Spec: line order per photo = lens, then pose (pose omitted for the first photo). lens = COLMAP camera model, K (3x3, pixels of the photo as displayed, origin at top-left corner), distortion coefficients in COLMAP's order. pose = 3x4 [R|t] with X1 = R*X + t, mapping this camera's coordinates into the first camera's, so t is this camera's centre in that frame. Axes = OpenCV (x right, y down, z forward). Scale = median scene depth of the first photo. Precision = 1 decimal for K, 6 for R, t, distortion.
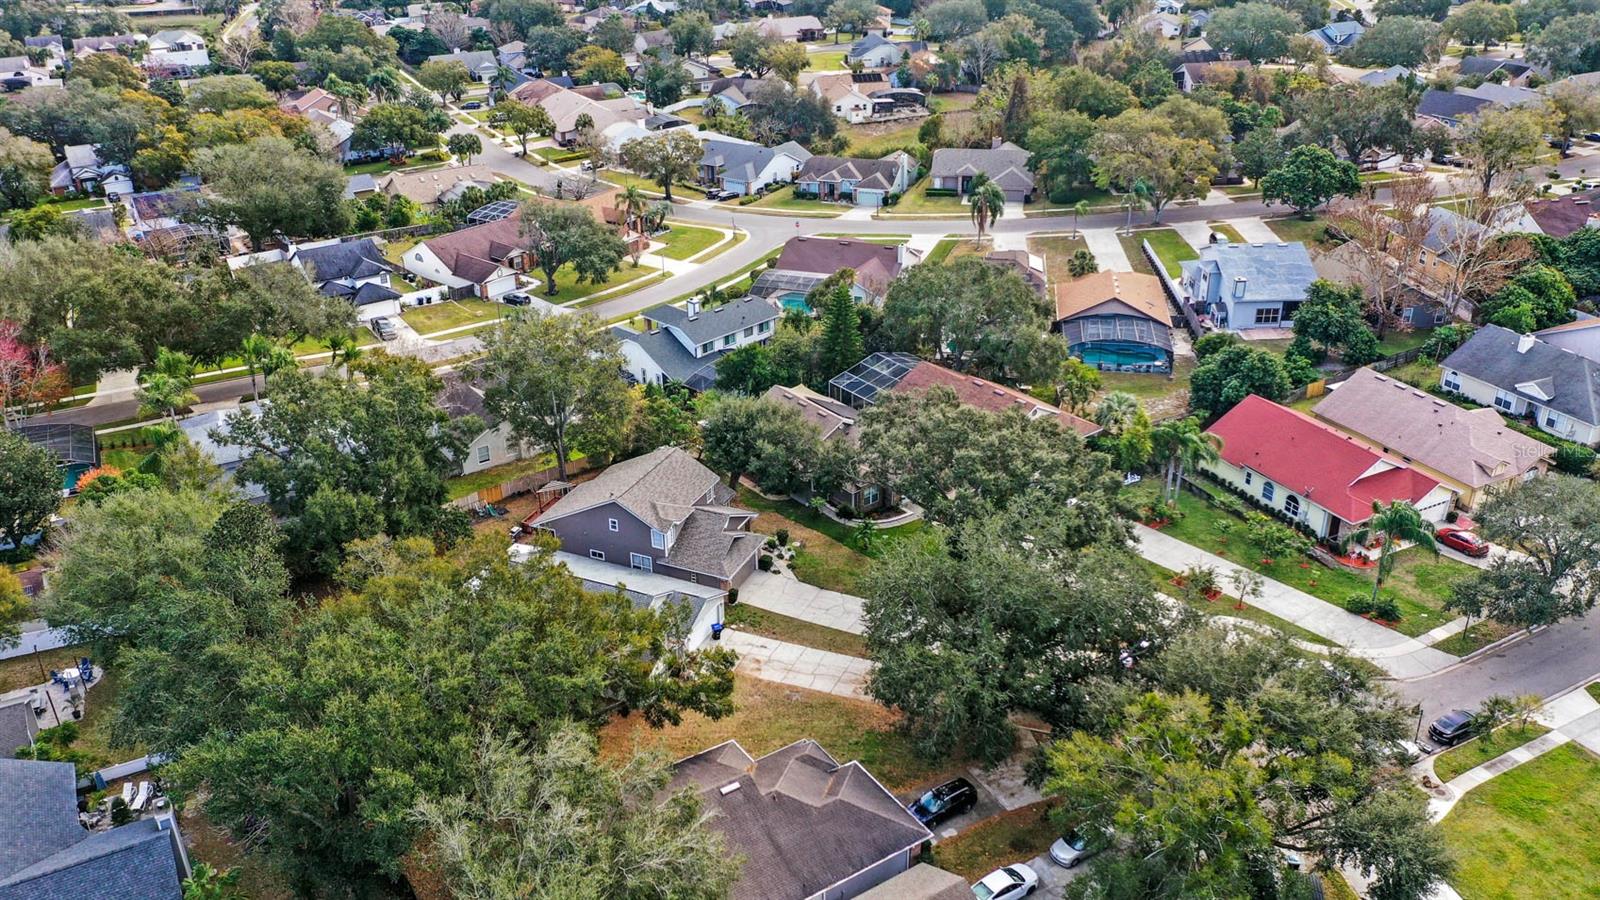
lens RADIAL K [[1291.2, 0, 800.0], [0, 1291.2, 450.0], [0, 0, 1]] dist [-0.012813, -0.001617]
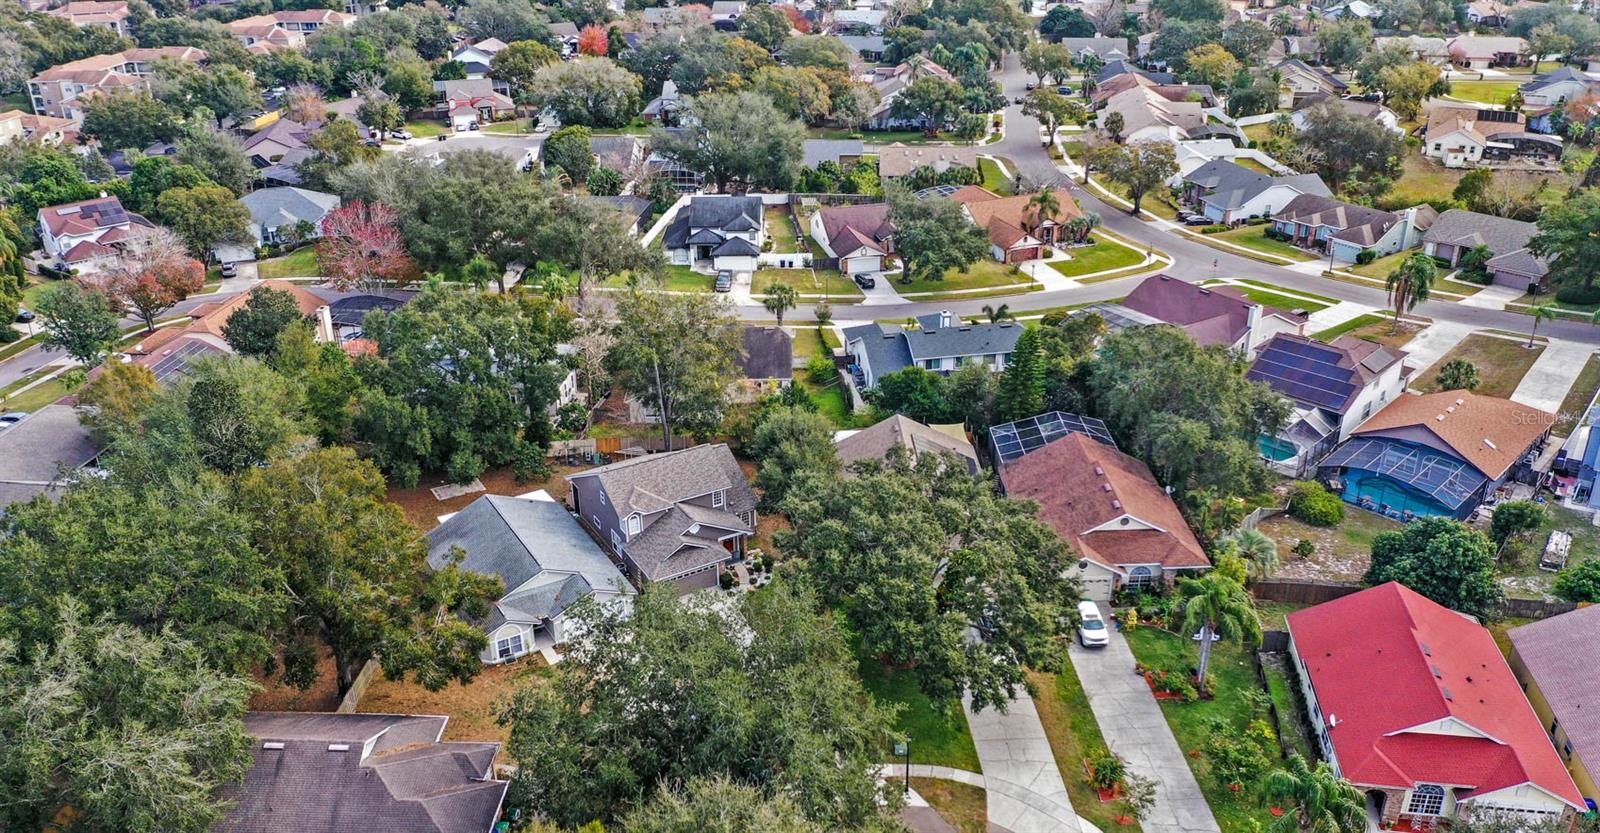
lens RADIAL K [[1293.8, 0, 800.4], [0, 1293.8, 450.5], [0, 0, 1]] dist [-0.012366, 0.000863]
pose [[0.813645, 0.264292, -0.517814, 0.234508], [-0.257416, 0.962401, 0.086729, -0.049844], [0.521267, 0.062727, 0.851085, 0.095612]]
